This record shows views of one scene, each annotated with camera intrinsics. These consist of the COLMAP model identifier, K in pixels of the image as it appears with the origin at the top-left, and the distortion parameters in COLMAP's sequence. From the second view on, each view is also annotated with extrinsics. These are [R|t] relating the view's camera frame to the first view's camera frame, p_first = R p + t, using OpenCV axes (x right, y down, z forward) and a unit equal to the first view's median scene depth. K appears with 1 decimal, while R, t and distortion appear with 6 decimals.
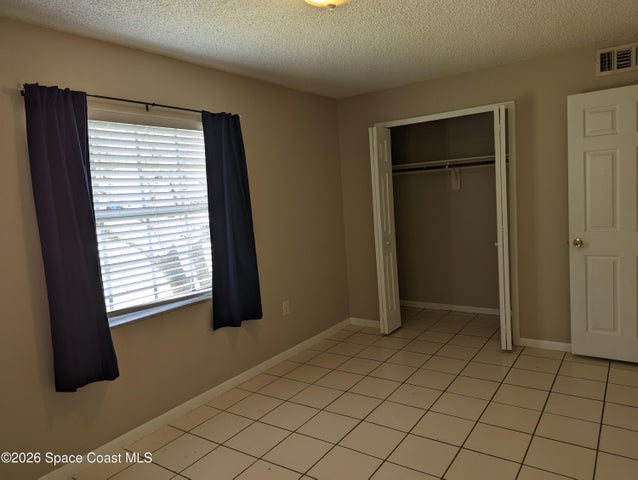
lens RADIAL K [[448.9, 0, 319.0], [0, 448.9, 240.0], [0, 0, 1]] dist [0.003319, 0.001178]
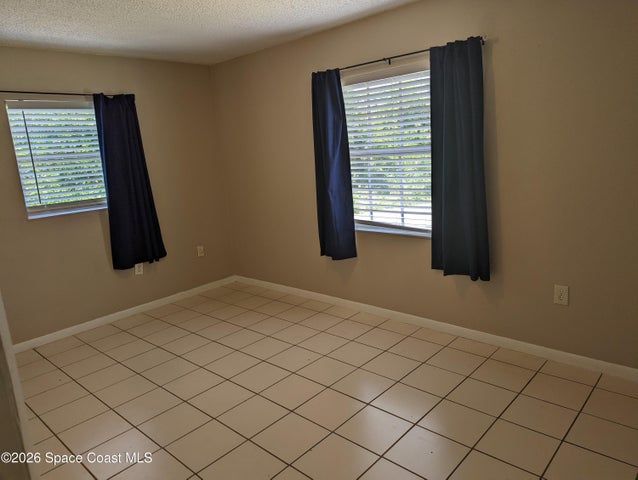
lens RADIAL K [[444.1, 0, 319.0], [0, 444.1, 240.0], [0, 0, 1]] dist [-0.000141, -0.000158]
pose [[-0.149521, 0.276441, -0.949328, 0.841217], [-0.021317, 0.958997, 0.282614, -0.163036], [0.988529, 0.062494, -0.137497, 0.961920]]
